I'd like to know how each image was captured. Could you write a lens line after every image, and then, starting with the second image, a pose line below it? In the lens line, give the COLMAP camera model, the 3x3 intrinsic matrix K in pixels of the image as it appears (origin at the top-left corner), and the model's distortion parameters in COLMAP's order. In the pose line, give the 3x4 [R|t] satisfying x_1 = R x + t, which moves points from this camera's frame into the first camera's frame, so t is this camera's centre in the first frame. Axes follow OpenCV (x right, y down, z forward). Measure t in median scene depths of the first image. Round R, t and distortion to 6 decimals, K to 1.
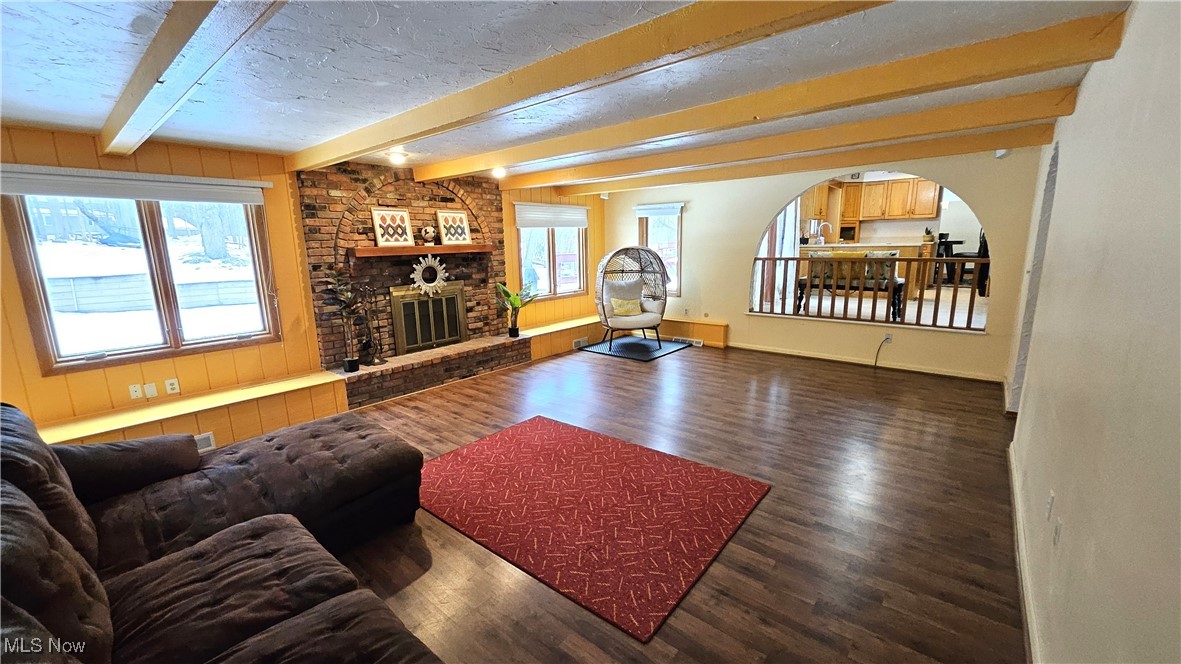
lens RADIAL K [[466.0, 0, 588.4], [0, 466.0, 333.7], [0, 0, 1]] dist [0.001846, -0.000296]
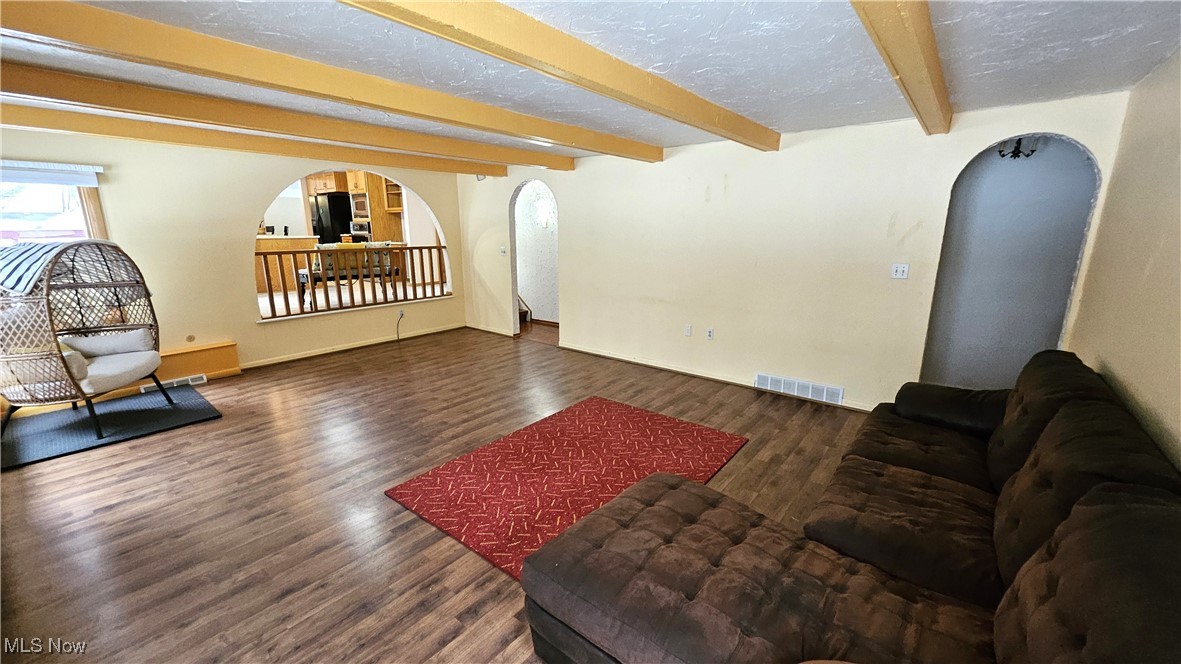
lens RADIAL K [[466.0, 0, 588.4], [0, 466.0, 338.8], [0, 0, 1]] dist [0.001846, -0.000296]
pose [[-0.023783, -0.214356, 0.976466, -0.566012], [0.191175, 0.957742, 0.214902, -0.096810], [-0.981268, 0.191787, 0.018202, 0.520569]]
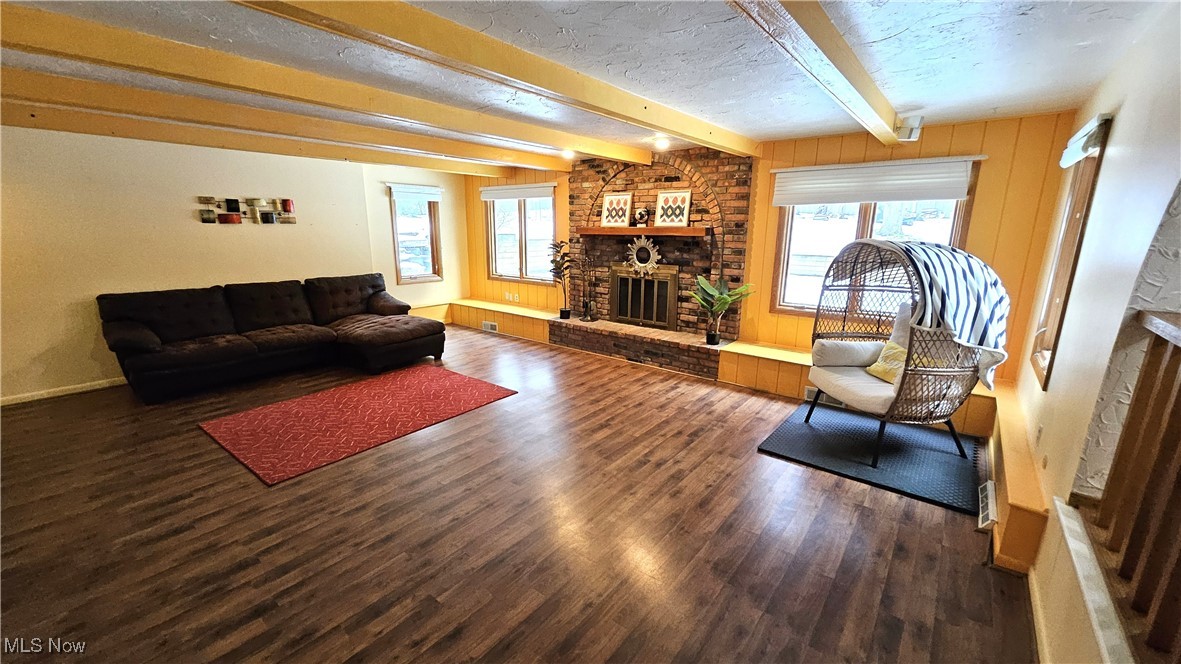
lens RADIAL K [[466.0, 0, 585.8], [0, 466.0, 328.1], [0, 0, 1]] dist [0.001846, -0.000296]
pose [[0.026942, 0.237676, -0.970971, 0.693209], [-0.196751, 0.953584, 0.227960, -0.181821], [0.980083, 0.184898, 0.072455, 0.825359]]
